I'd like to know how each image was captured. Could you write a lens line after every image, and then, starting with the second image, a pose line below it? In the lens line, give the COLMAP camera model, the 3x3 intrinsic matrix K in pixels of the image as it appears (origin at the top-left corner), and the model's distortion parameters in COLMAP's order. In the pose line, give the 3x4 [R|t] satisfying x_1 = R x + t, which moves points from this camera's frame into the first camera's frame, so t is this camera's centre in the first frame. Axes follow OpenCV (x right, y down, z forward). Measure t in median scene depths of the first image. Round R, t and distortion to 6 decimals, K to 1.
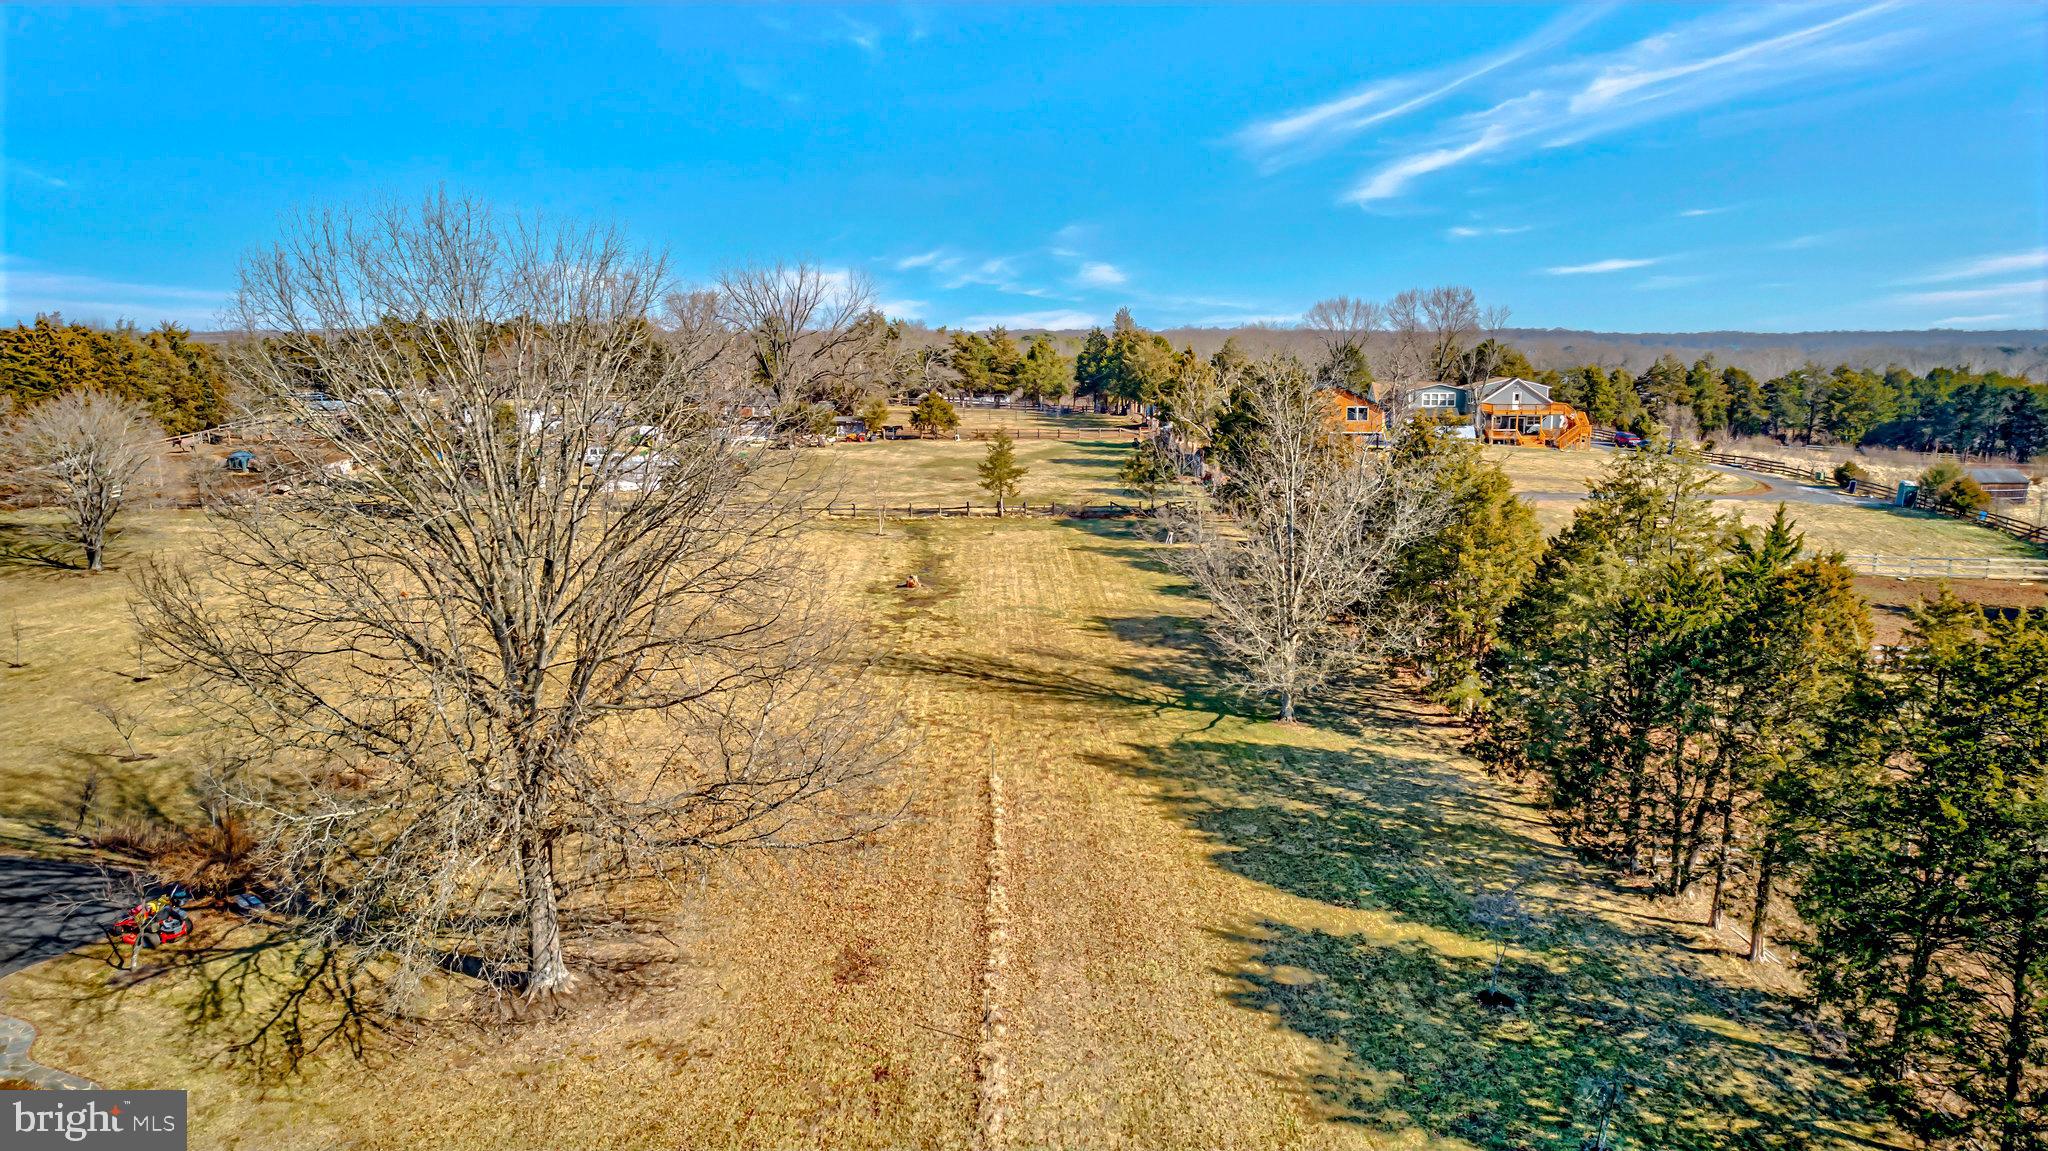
lens RADIAL K [[1348.2, 0, 1033.3], [0, 1348.2, 561.5], [0, 0, 1]] dist [-0.058906, 0.047660]
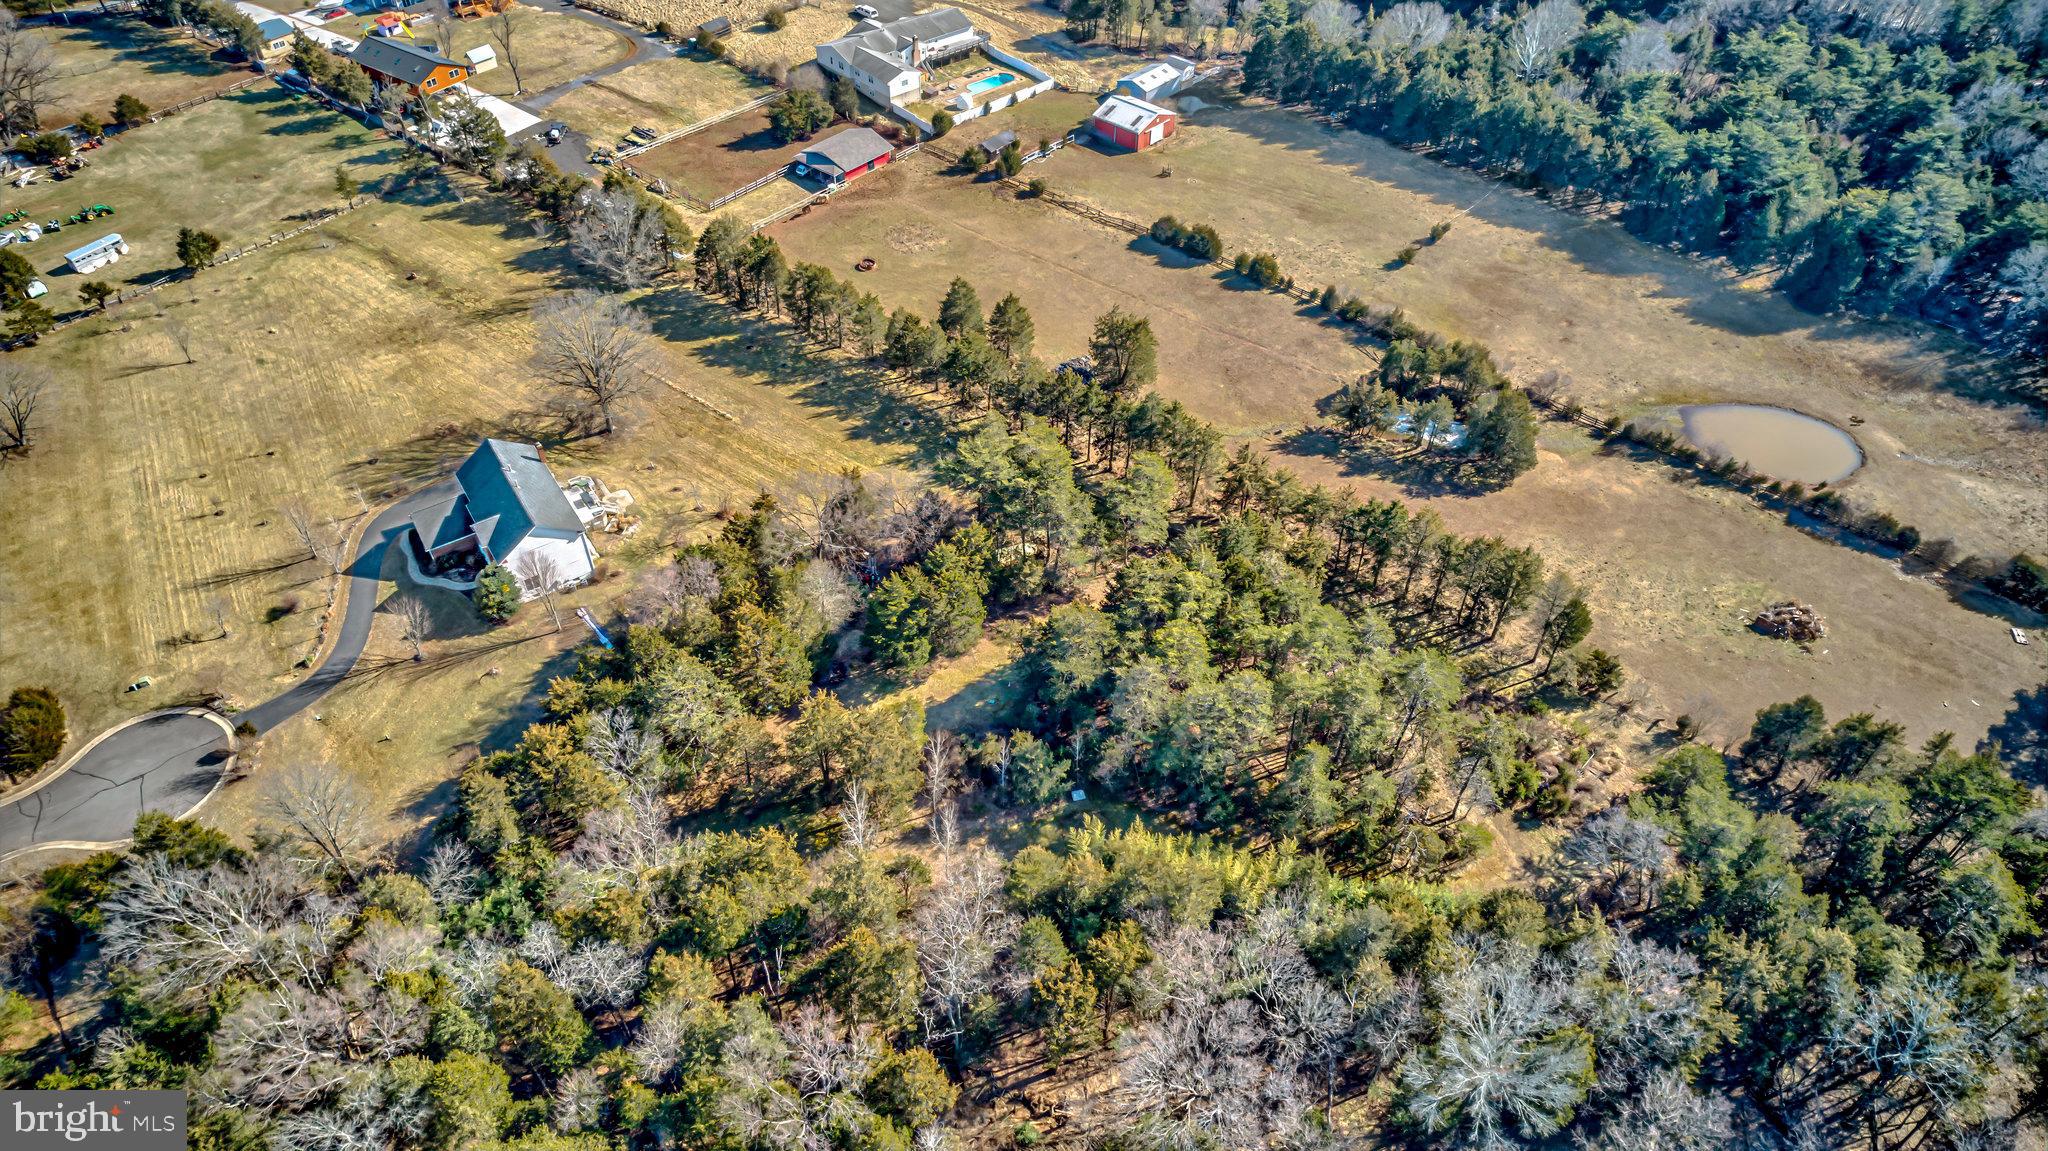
lens RADIAL K [[1333.9, 0, 1036.3], [0, 1333.9, 574.2], [0, 0, 1]] dist [-0.060157, 0.050318]
pose [[0.597061, -0.546295, 0.587434, -1.888737], [0.105539, 0.779411, 0.617559, -1.552074], [-0.795223, -0.306724, 0.523012, -2.180474]]
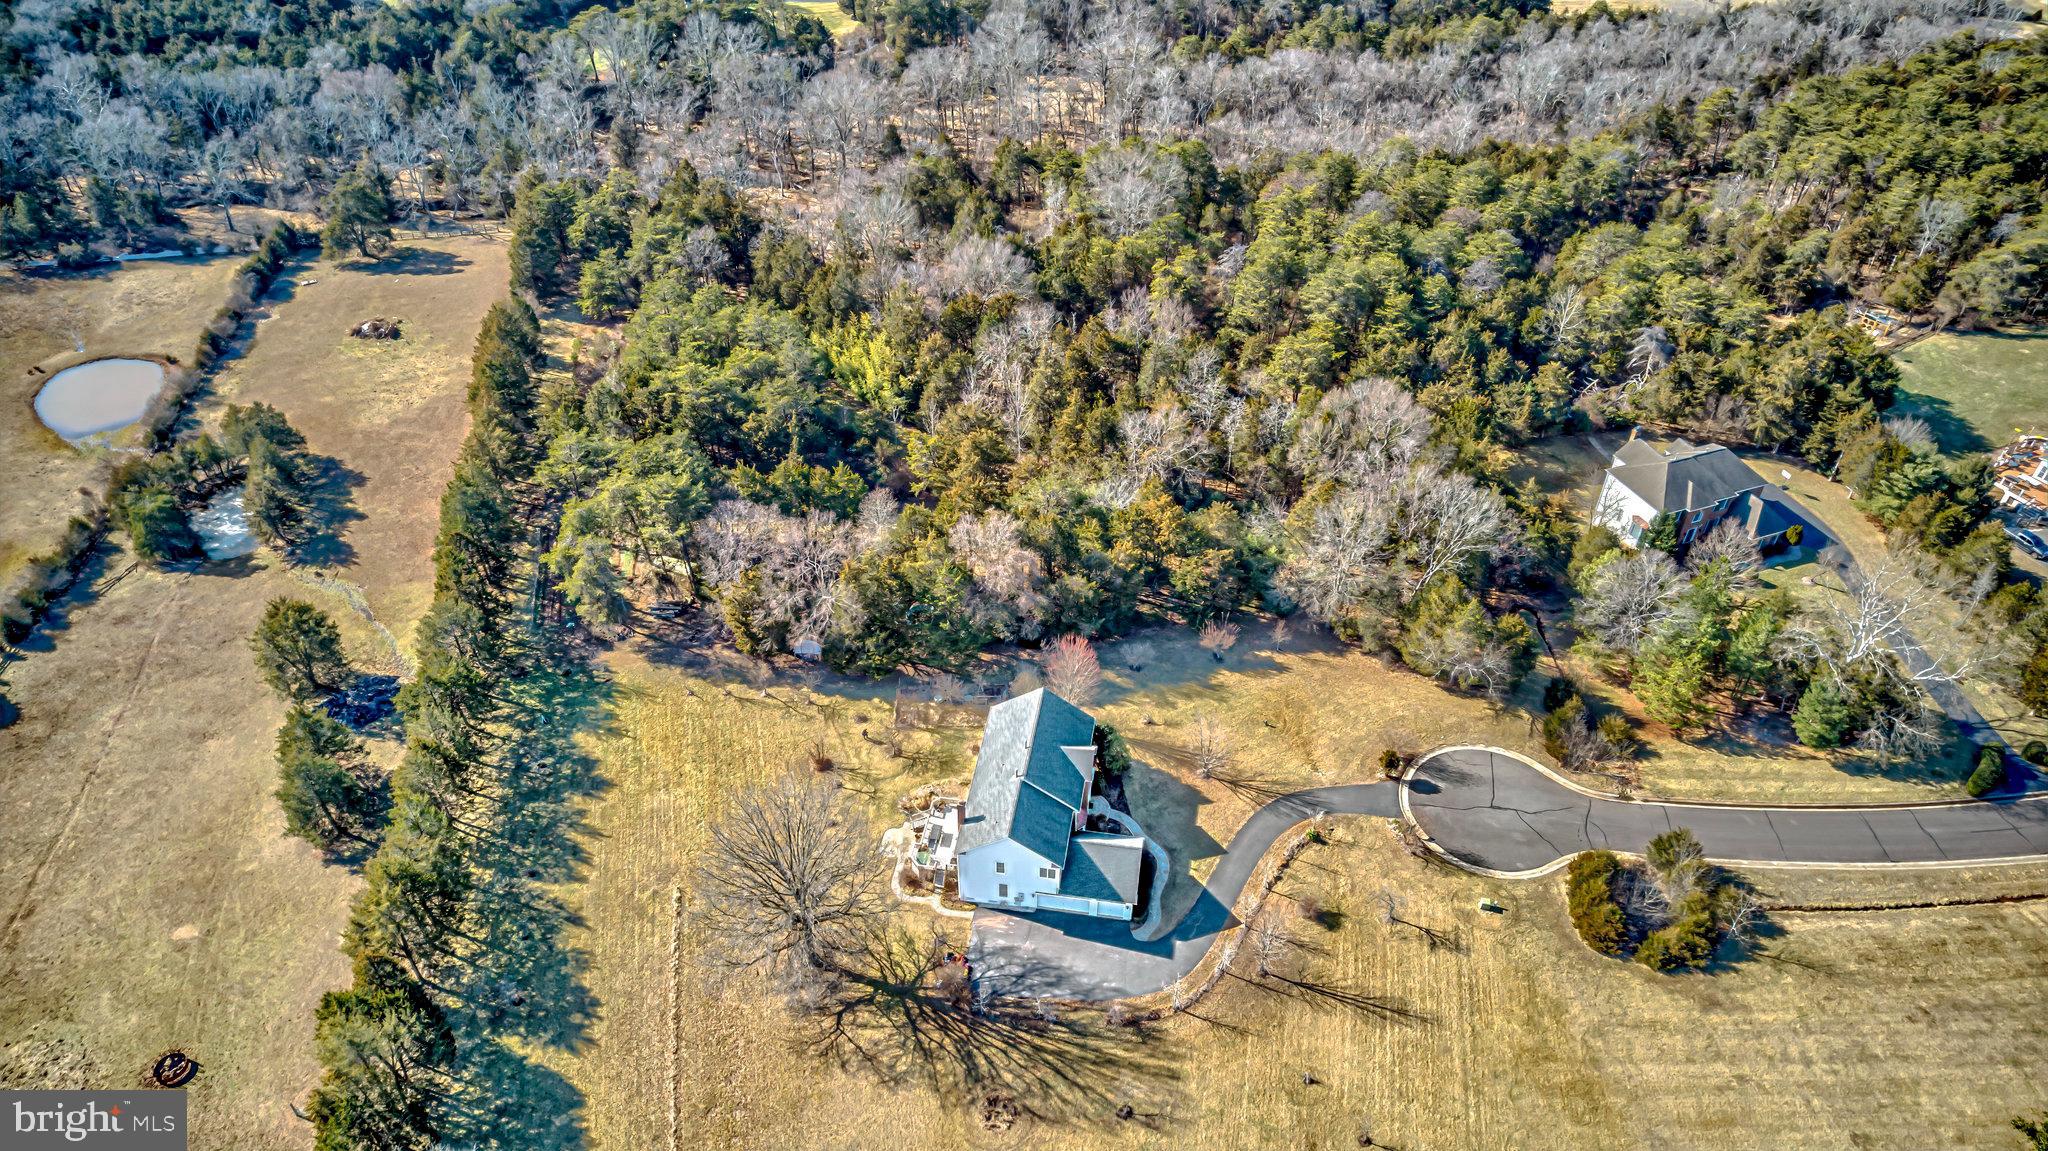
lens RADIAL K [[1325.1, 0, 1058.1], [0, 1325.1, 576.1], [0, 0, 1]] dist [-0.056201, 0.043709]
pose [[-0.980524, 0.118707, -0.156463, -0.405506], [-0.034638, 0.679652, 0.732717, -1.964777], [0.193319, 0.723866, -0.662303, 1.851059]]
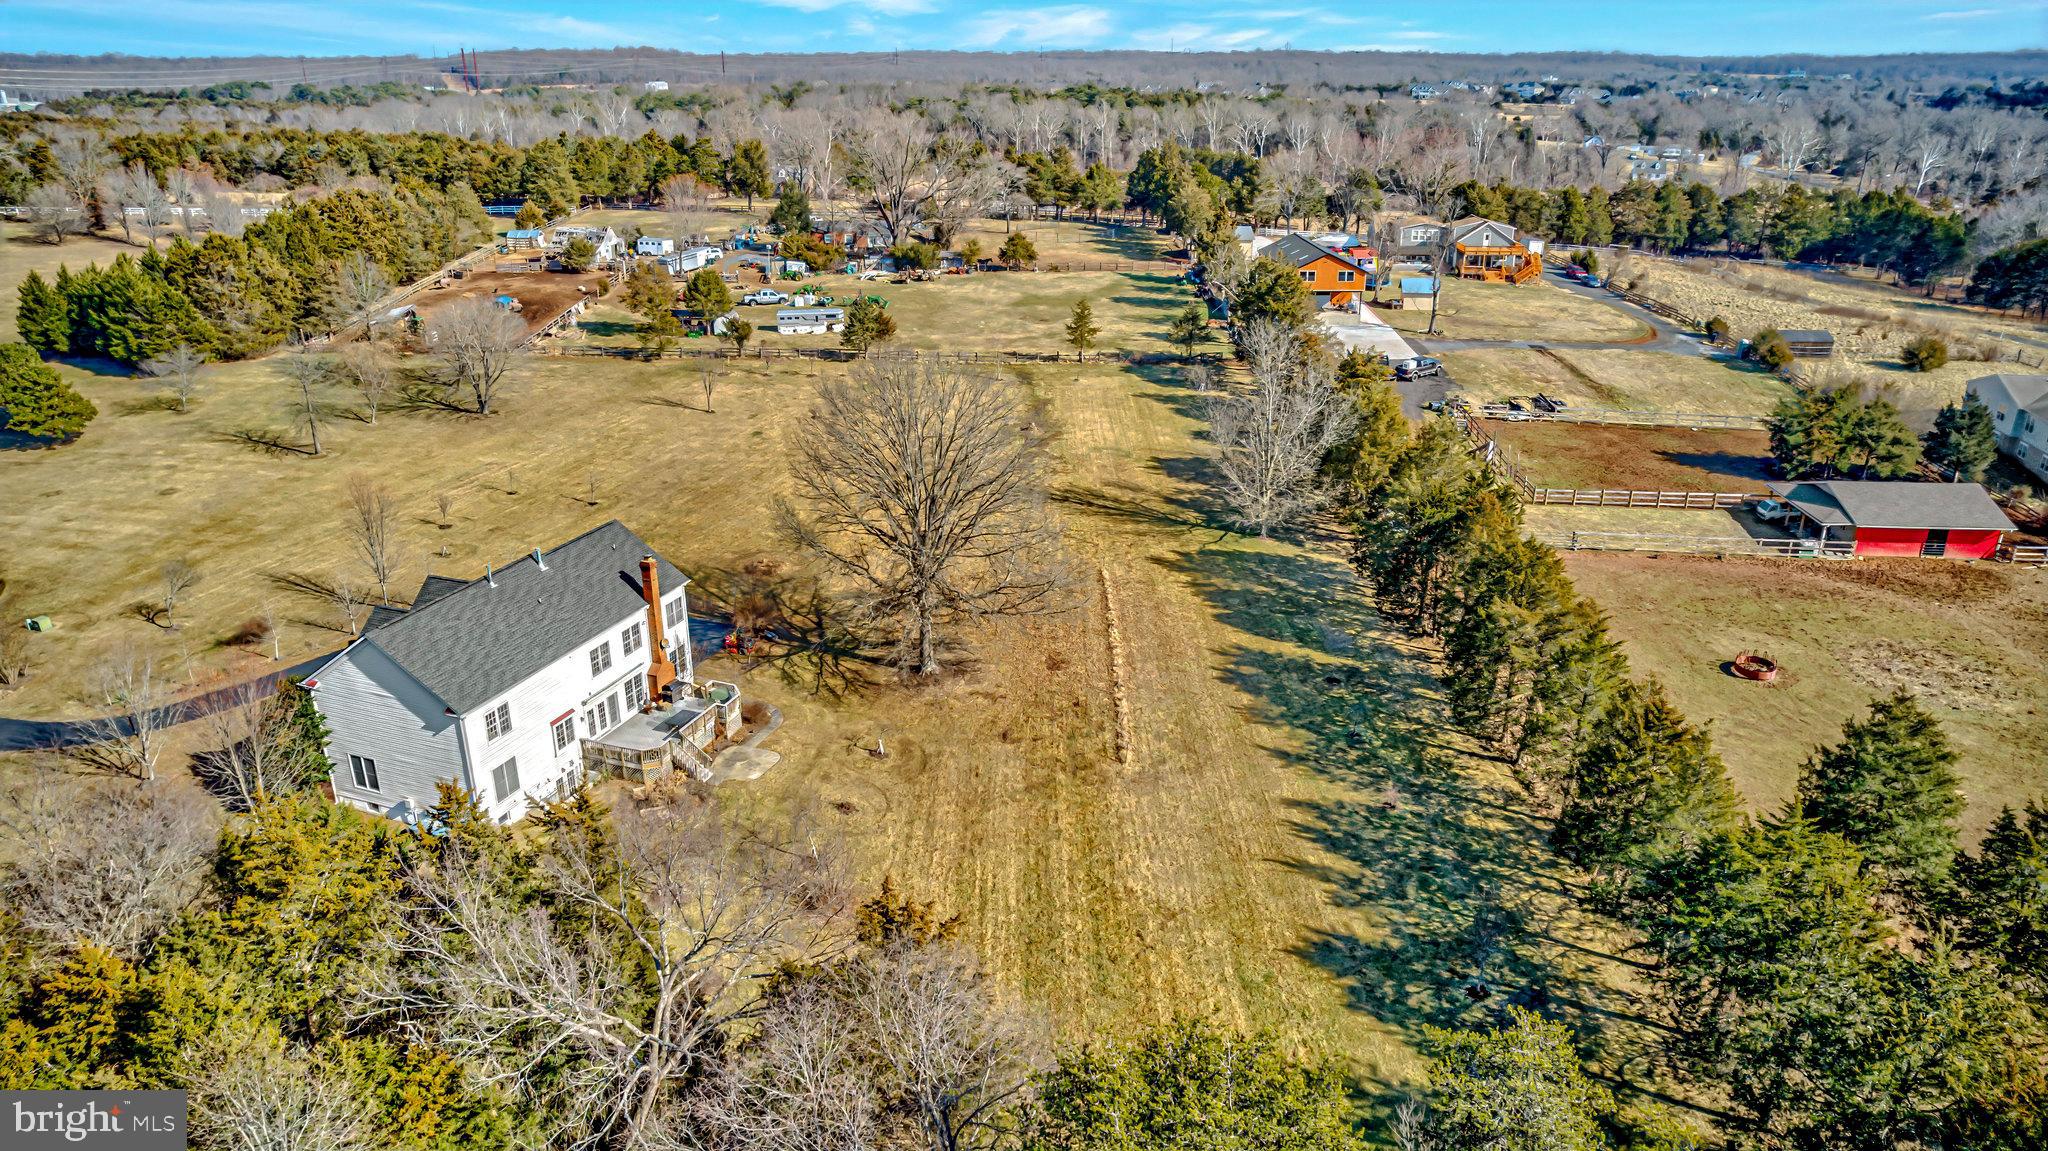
lens RADIAL K [[1348.2, 0, 1033.3], [0, 1348.2, 561.5], [0, 0, 1]] dist [-0.058906, 0.047660]
pose [[0.999715, 0.009587, -0.021856, -0.091921], [-0.004972, 0.979337, 0.202172, -0.249452], [0.023342, -0.202006, 0.979106, -0.910128]]
